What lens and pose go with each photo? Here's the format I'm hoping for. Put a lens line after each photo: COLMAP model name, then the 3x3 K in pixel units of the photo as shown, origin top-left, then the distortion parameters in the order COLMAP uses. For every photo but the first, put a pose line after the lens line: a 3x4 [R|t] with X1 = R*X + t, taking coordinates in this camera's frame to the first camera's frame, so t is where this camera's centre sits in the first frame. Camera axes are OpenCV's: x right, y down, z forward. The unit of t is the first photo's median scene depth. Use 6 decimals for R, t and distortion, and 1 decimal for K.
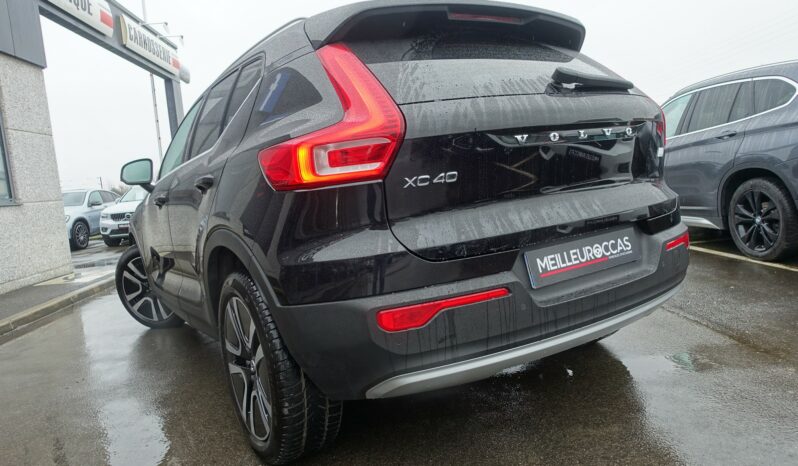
lens RADIAL K [[544.6, 0, 399.0], [0, 544.6, 233.0], [0, 0, 1]] dist [-0.001326, -0.002889]
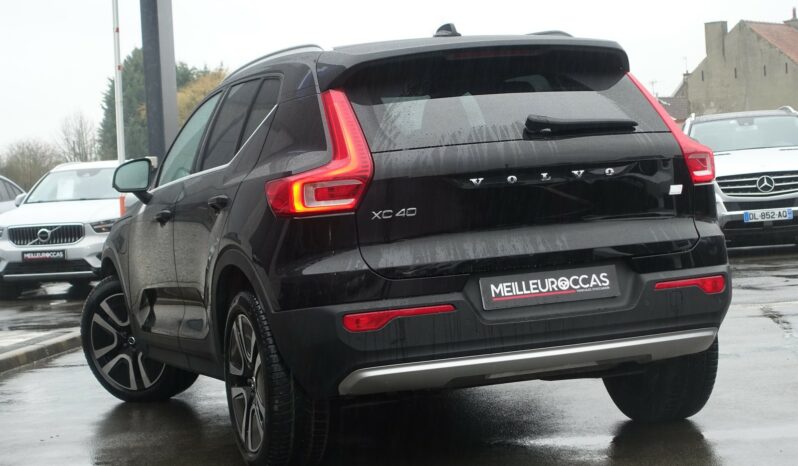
lens RADIAL K [[1512.1, 0, 399.0], [0, 1512.1, 233.0], [0, 0, 1]] dist [-0.039293, -0.200685]
pose [[0.976905, 0.042368, -0.209433, 0.685089], [-0.052600, 0.997667, -0.043528, 0.082568], [0.207100, 0.053539, 0.976854, -2.042105]]
